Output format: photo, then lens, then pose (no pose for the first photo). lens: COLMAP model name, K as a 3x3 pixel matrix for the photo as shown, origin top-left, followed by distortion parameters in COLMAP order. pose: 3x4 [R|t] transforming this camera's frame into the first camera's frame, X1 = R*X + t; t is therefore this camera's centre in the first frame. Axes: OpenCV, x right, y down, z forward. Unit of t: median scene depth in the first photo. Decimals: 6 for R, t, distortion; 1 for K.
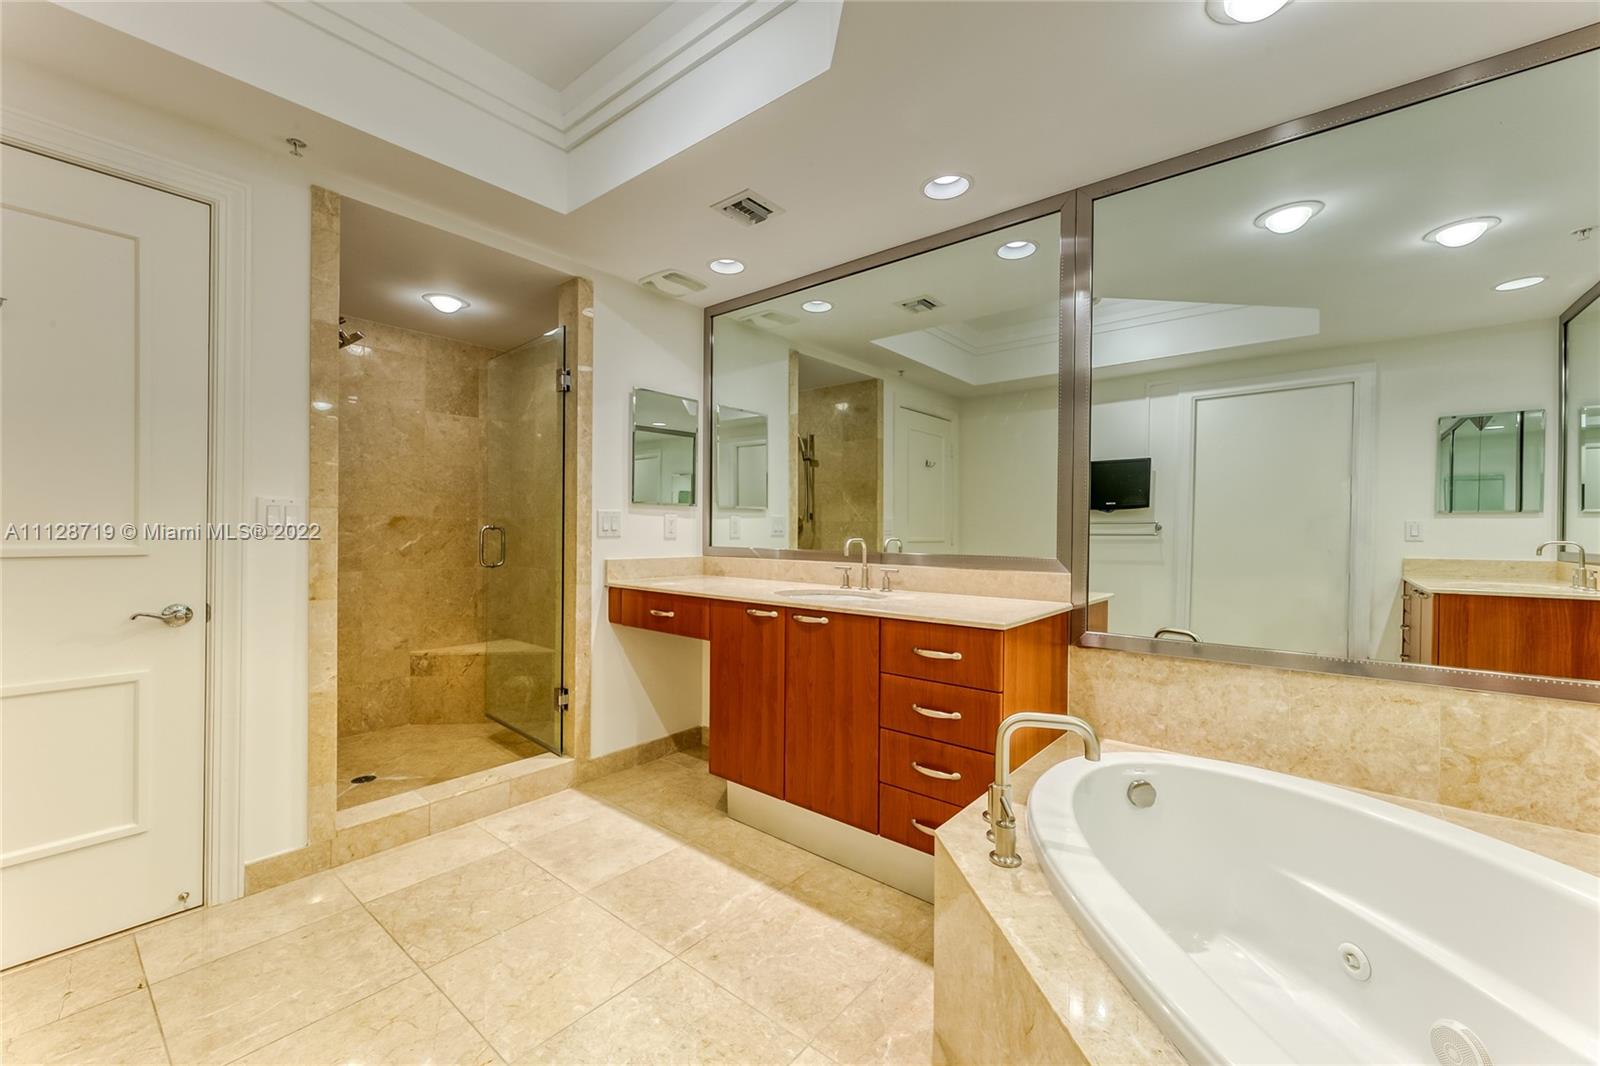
lens RADIAL K [[648.6, 0, 815.7], [0, 648.6, 533.7], [0, 0, 1]] dist [0.001713, -0.000820]
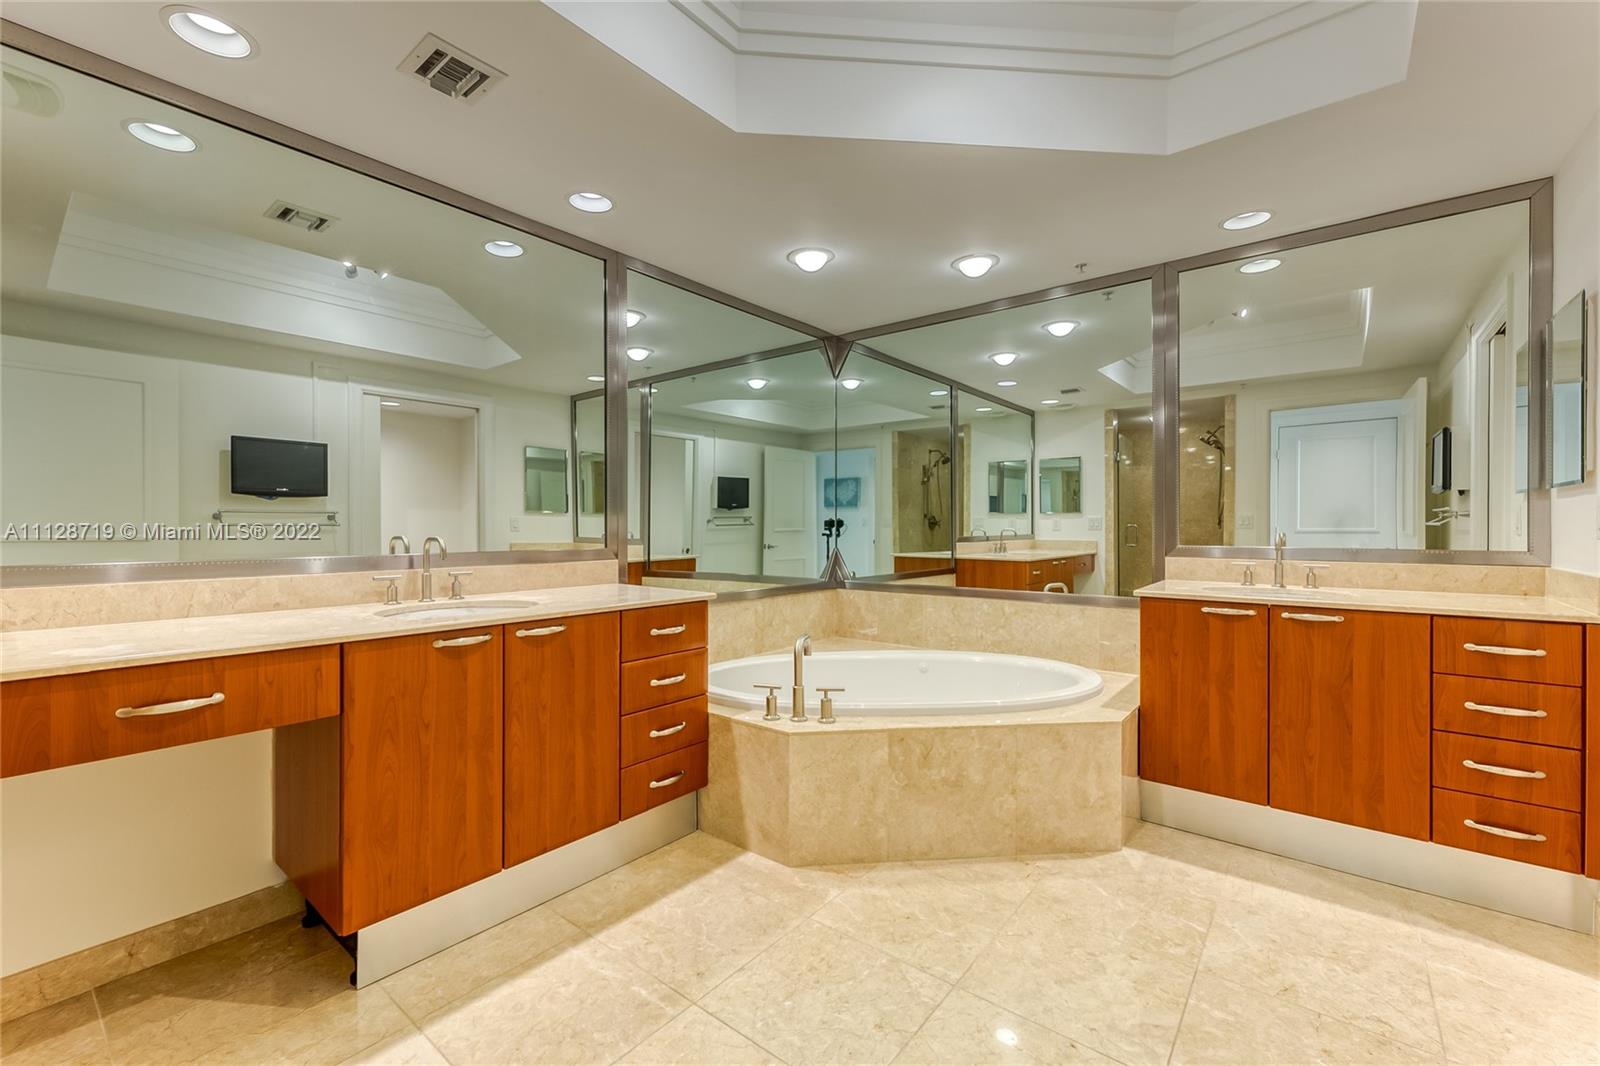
lens RADIAL K [[648.6, 0, 786.2], [0, 648.6, 528.2], [0, 0, 1]] dist [0.001713, -0.000820]
pose [[0.012855, -0.013564, 0.999825, -0.840157], [0.005434, 0.999894, 0.013495, -0.012840], [-0.999903, 0.005260, 0.012928, 0.654063]]
